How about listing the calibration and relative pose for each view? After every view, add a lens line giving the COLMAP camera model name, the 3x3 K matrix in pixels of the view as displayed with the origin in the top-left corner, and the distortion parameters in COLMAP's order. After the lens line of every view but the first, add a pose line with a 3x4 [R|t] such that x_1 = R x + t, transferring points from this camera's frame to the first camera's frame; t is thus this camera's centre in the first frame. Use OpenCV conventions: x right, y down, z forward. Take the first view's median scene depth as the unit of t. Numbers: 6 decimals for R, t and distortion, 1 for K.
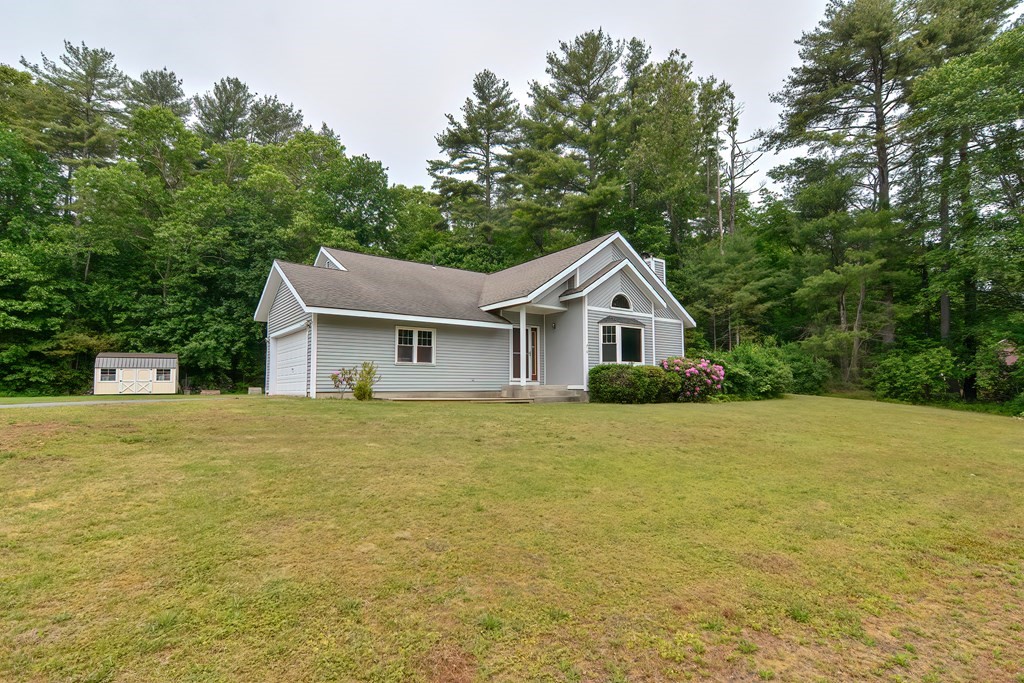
lens RADIAL K [[500.1, 0, 507.1], [0, 500.1, 339.5], [0, 0, 1]] dist [0.002469, -0.008651]
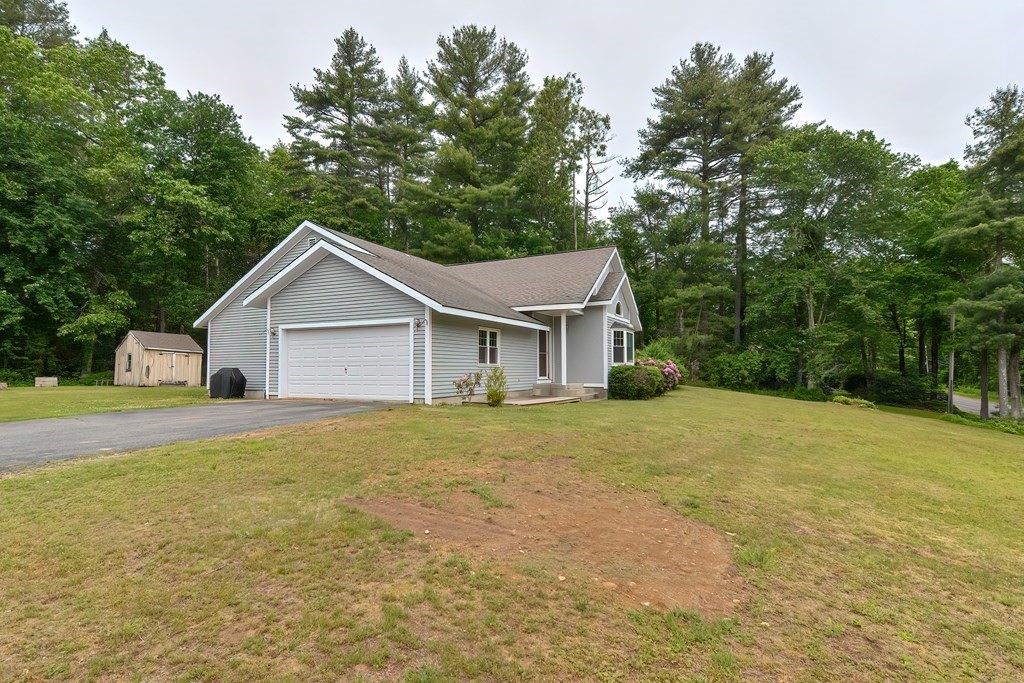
lens RADIAL K [[502.9, 0, 511.3], [0, 502.9, 339.4], [0, 0, 1]] dist [0.003643, -0.008775]
pose [[0.896290, 0.029552, 0.442482, -0.207185], [-0.045043, 0.998684, 0.024539, -0.009990], [-0.441175, -0.041925, 0.896441, 0.033248]]
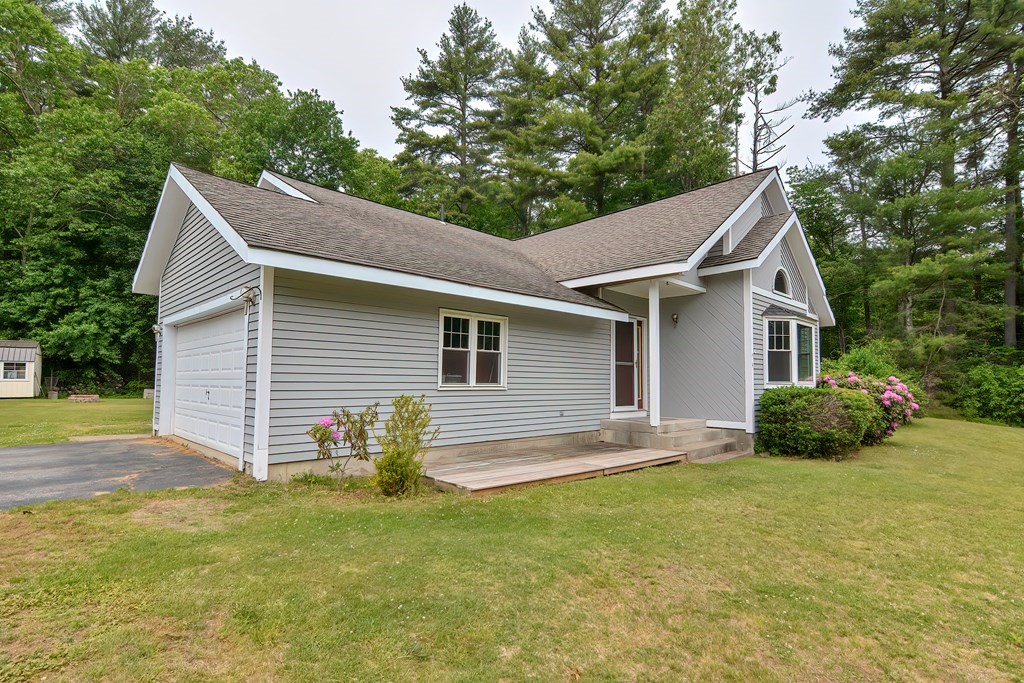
lens RADIAL K [[511.2, 0, 513.3], [0, 511.2, 344.1], [0, 0, 1]] dist [0.001579, -0.008787]
pose [[0.990896, 0.022895, 0.132670, -0.075253], [-0.026105, 0.999406, 0.022510, -0.002174], [-0.132076, -0.025768, 0.990905, 0.175374]]
